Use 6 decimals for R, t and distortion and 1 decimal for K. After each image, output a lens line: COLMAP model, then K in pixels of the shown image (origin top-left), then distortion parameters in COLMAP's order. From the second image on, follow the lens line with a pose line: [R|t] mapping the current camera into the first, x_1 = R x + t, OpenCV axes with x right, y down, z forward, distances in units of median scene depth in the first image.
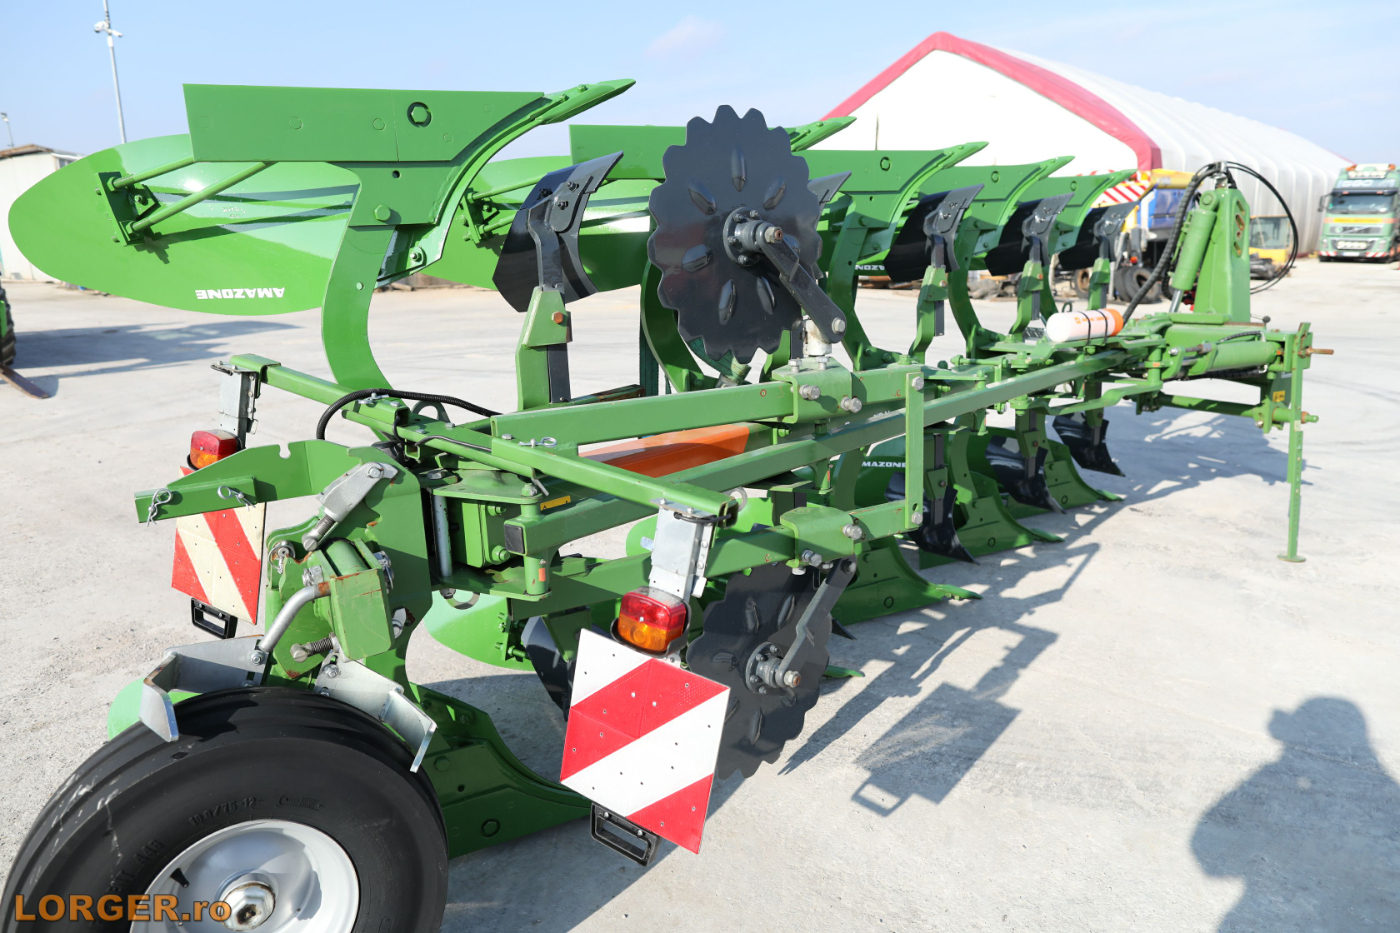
lens RADIAL K [[952.8, 0, 695.8], [0, 952.8, 457.8], [0, 0, 1]] dist [-0.054363, 0.056094]
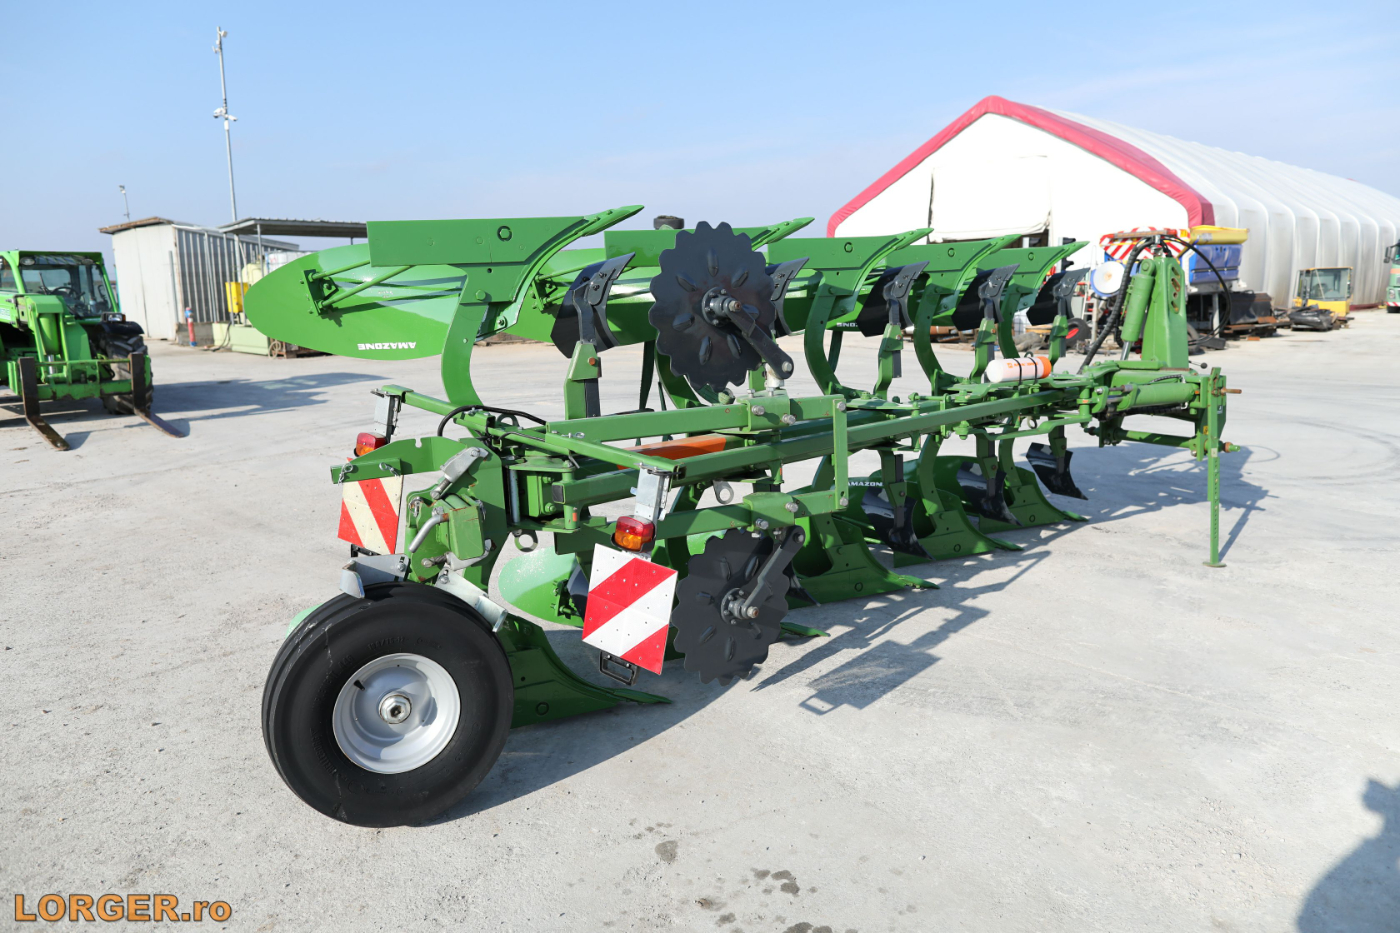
lens RADIAL K [[952.8, 0, 695.8], [0, 952.8, 457.8], [0, 0, 1]] dist [-0.054363, 0.056094]
pose [[0.997499, 0.003827, -0.070576, 0.110328], [-0.007785, 0.998406, -0.055895, 0.077474], [0.070249, 0.056305, 0.995939, -0.423046]]
